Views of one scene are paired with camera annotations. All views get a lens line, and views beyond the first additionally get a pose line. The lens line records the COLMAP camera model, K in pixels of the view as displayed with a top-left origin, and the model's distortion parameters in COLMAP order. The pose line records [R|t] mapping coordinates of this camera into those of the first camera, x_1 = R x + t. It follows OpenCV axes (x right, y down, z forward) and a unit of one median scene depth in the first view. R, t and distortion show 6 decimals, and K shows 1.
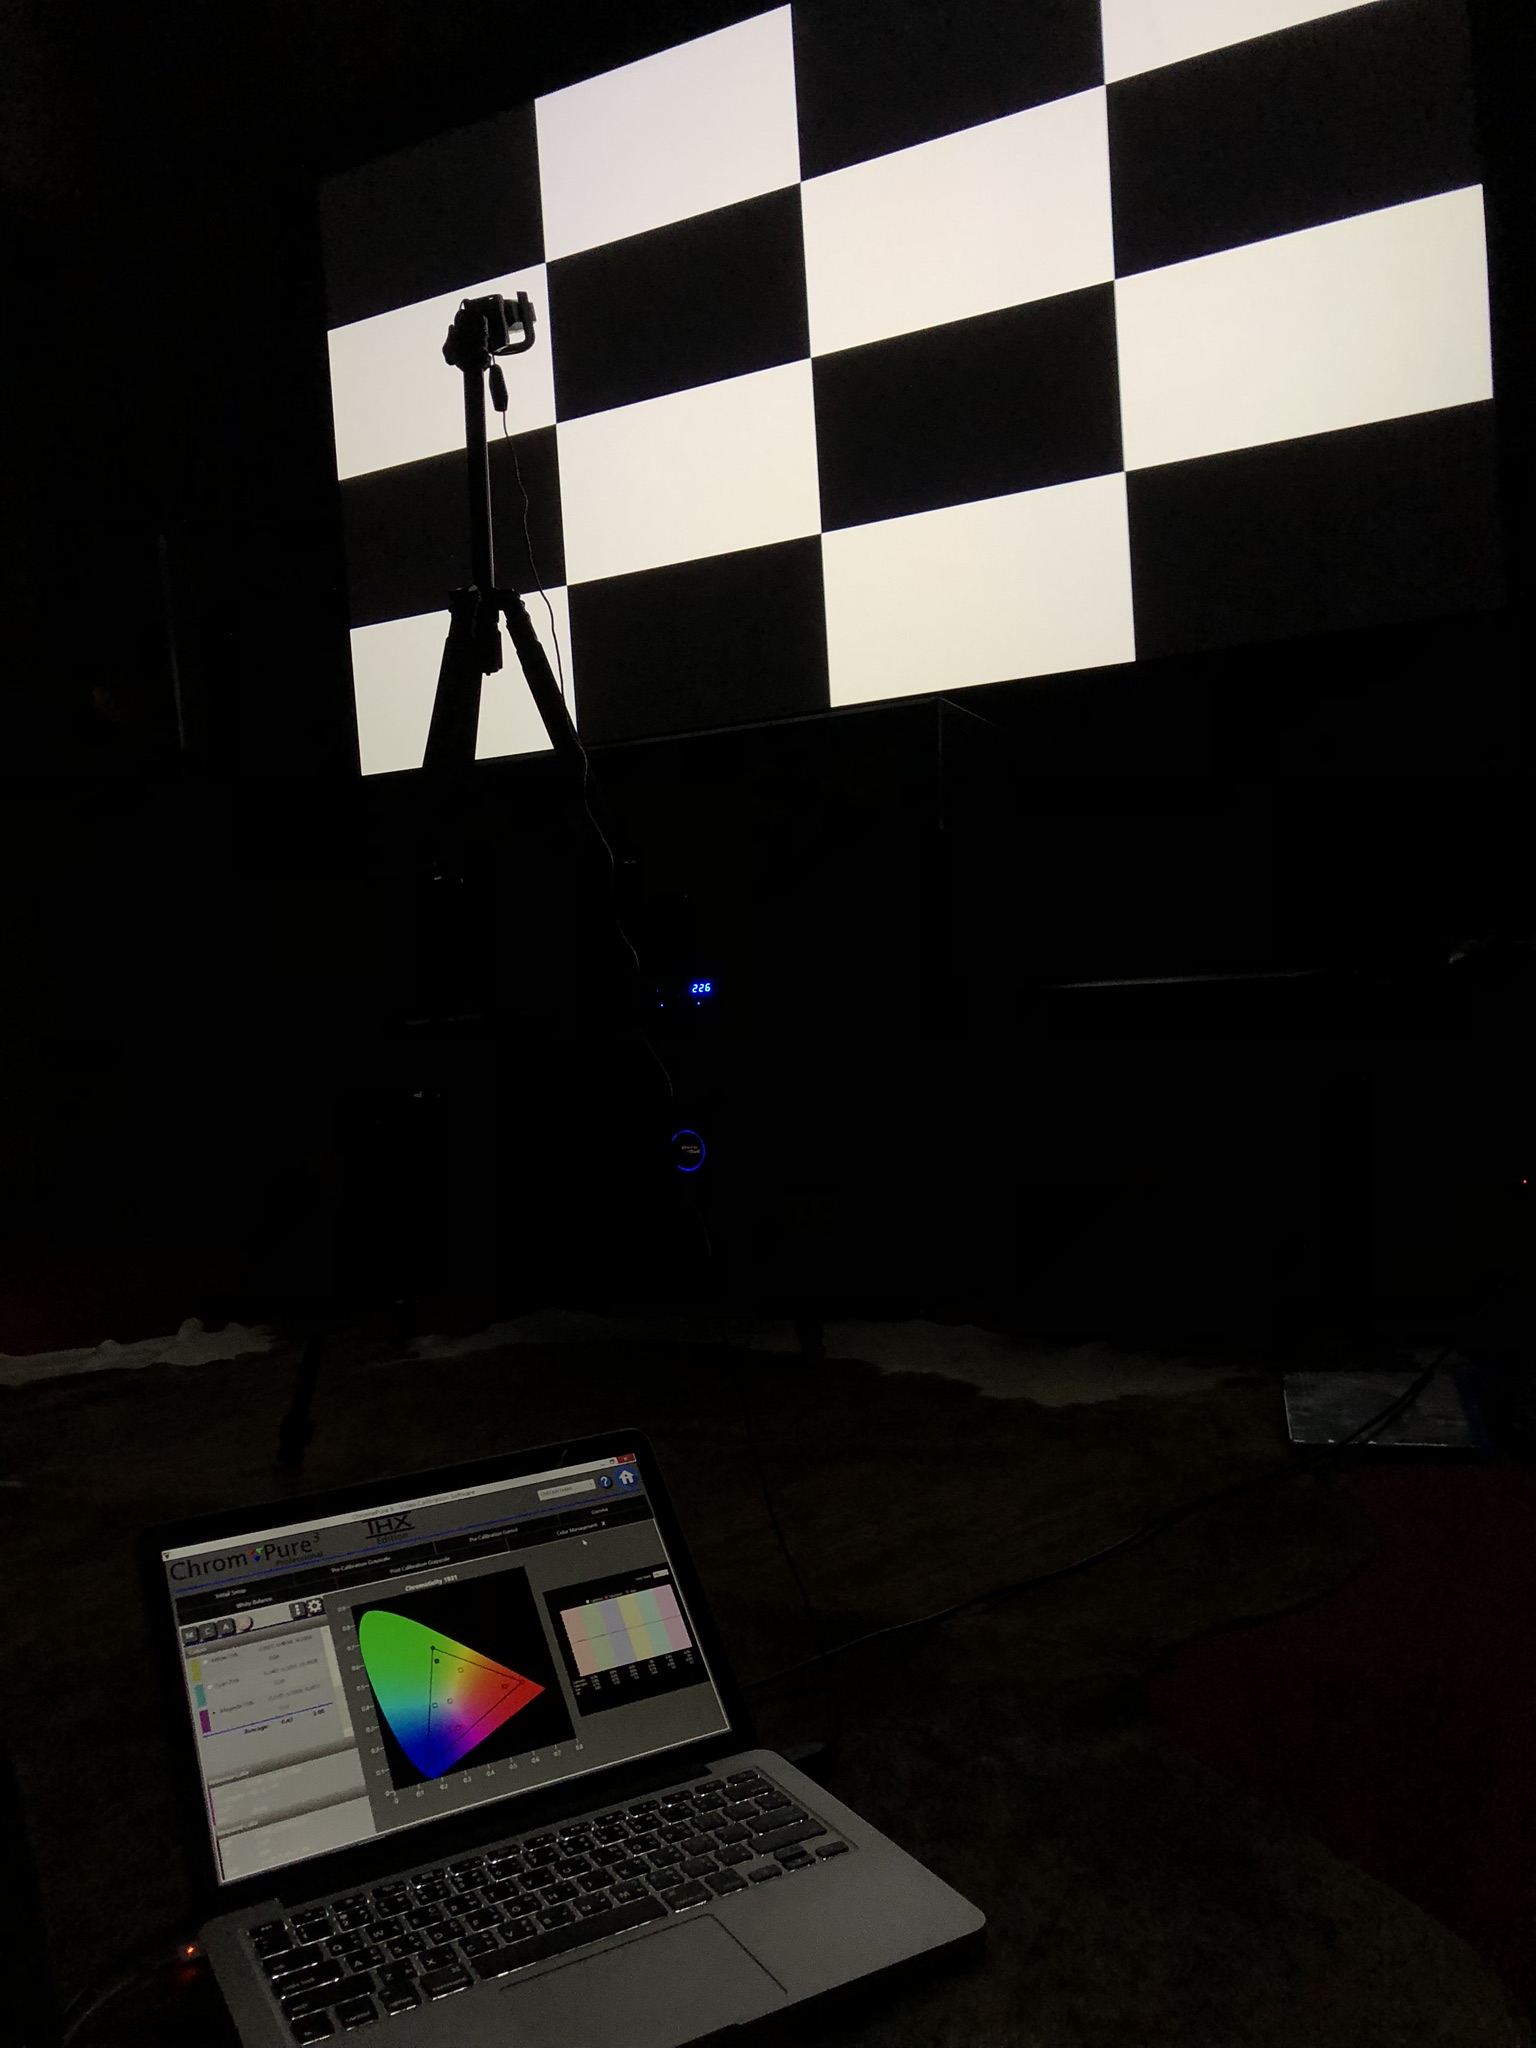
lens RADIAL K [[1685.0, 0, 769.4], [0, 1685.0, 1016.0], [0, 0, 1]] dist [0.006531, -0.008566]
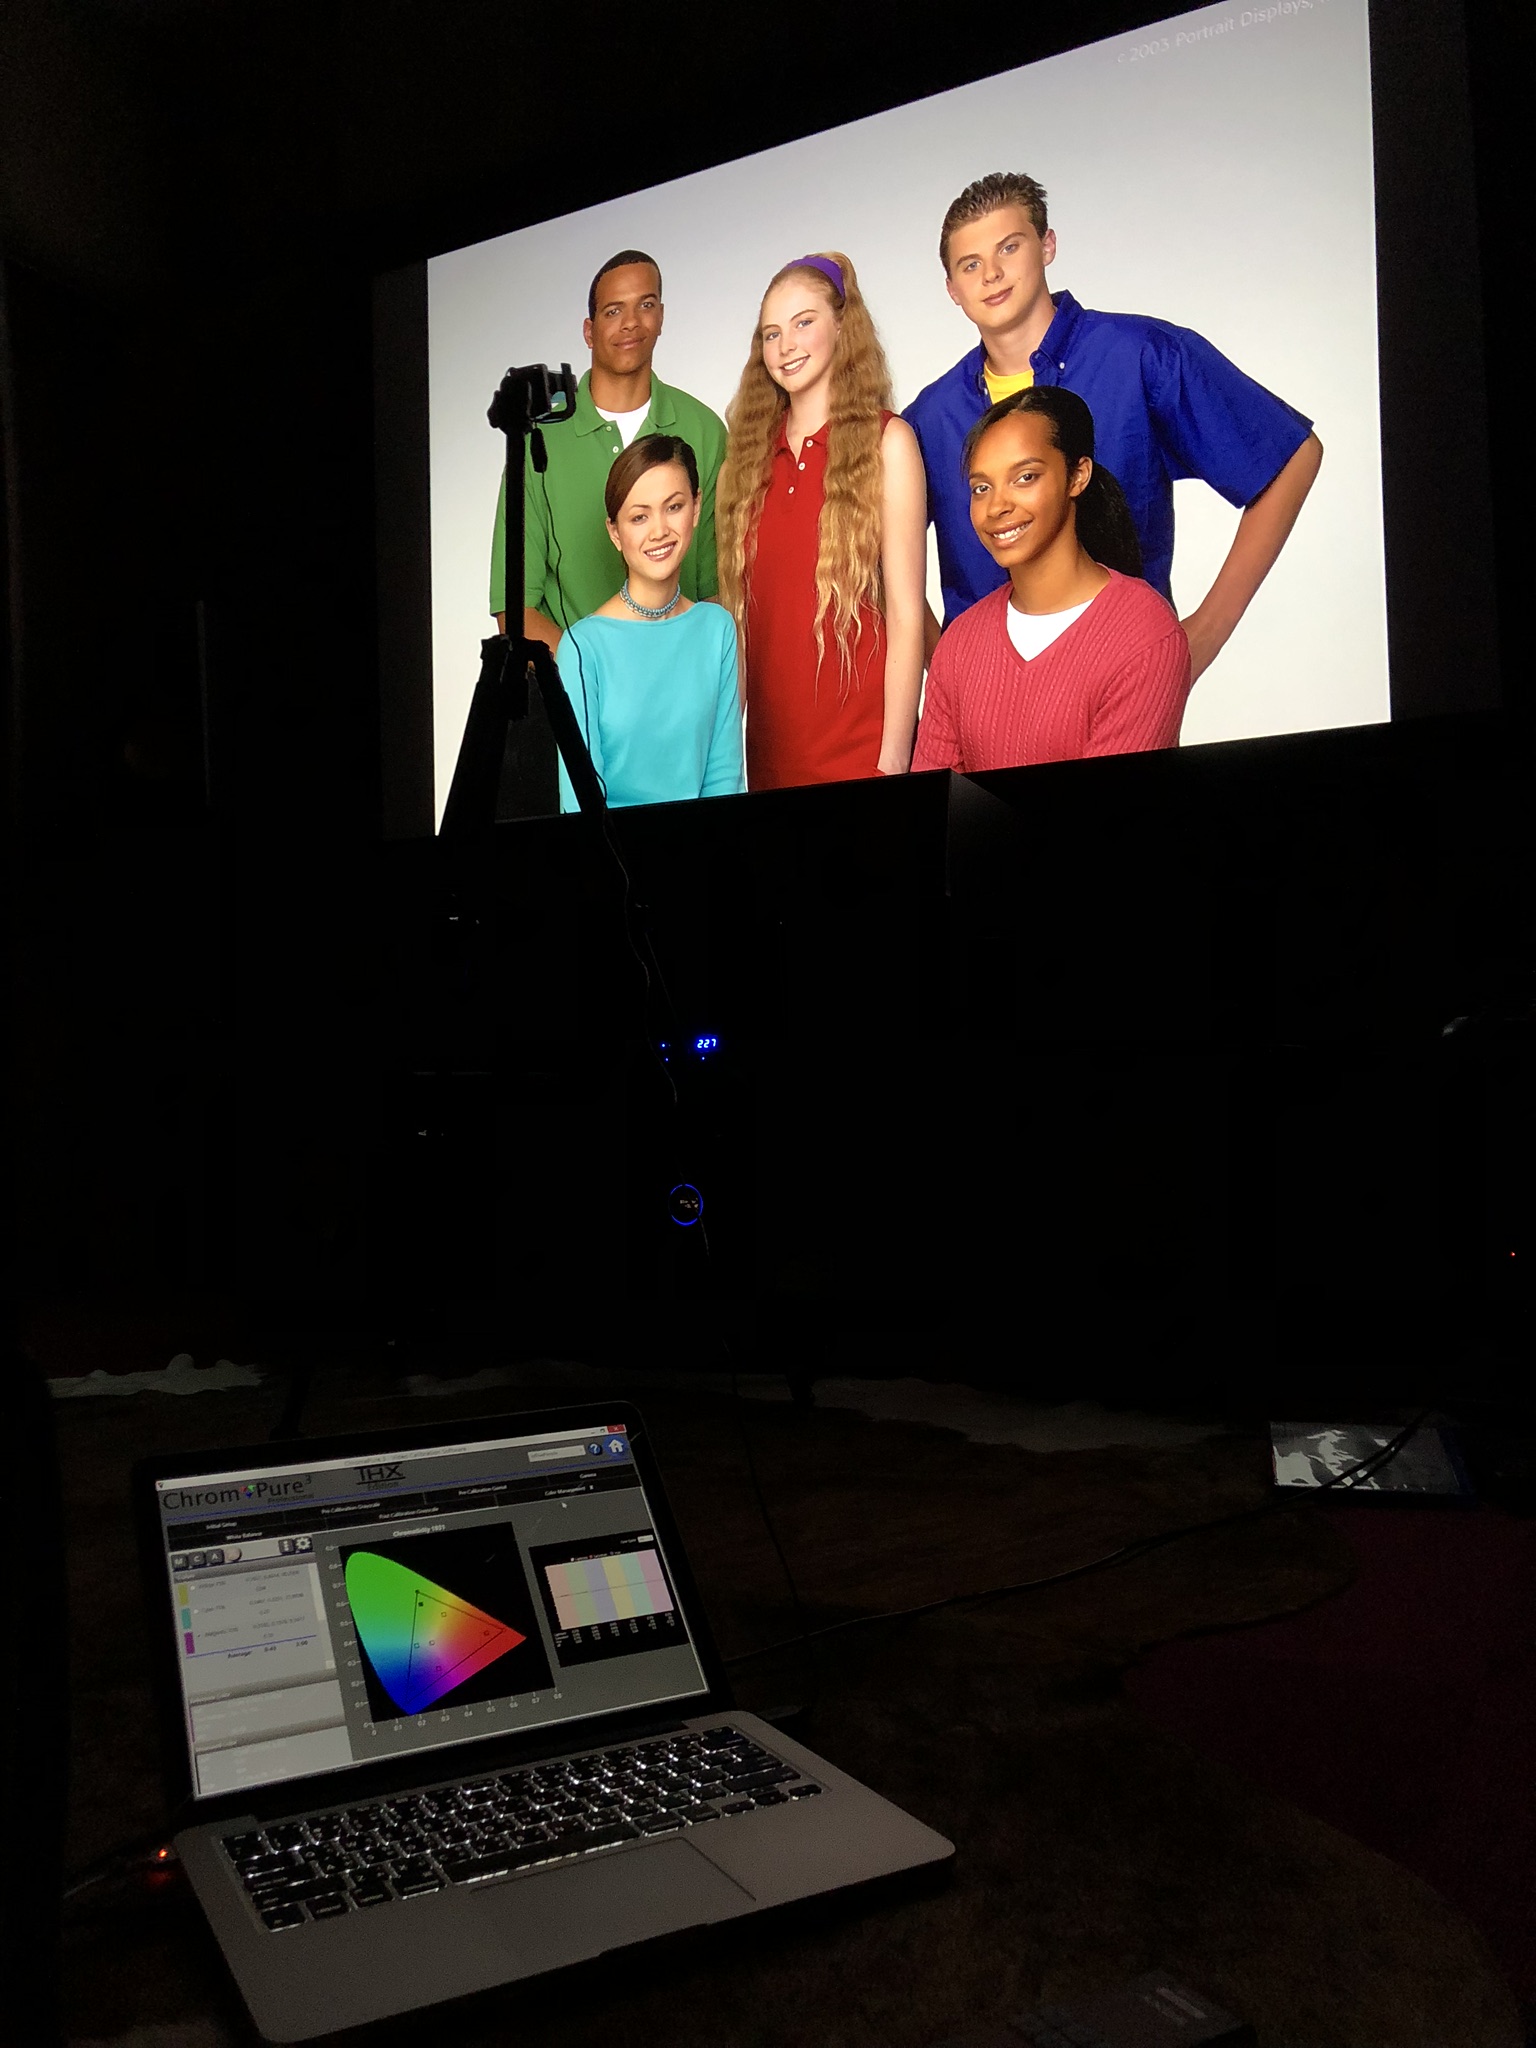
lens RADIAL K [[1685.0, 0, 769.4], [0, 1685.0, 1016.0], [0, 0, 1]] dist [0.006531, -0.008566]
pose [[0.999049, 0.043553, -0.001899, -0.002363], [-0.043577, 0.996435, -0.072243, 0.095800], [-0.001254, 0.072257, 0.997385, -0.031350]]
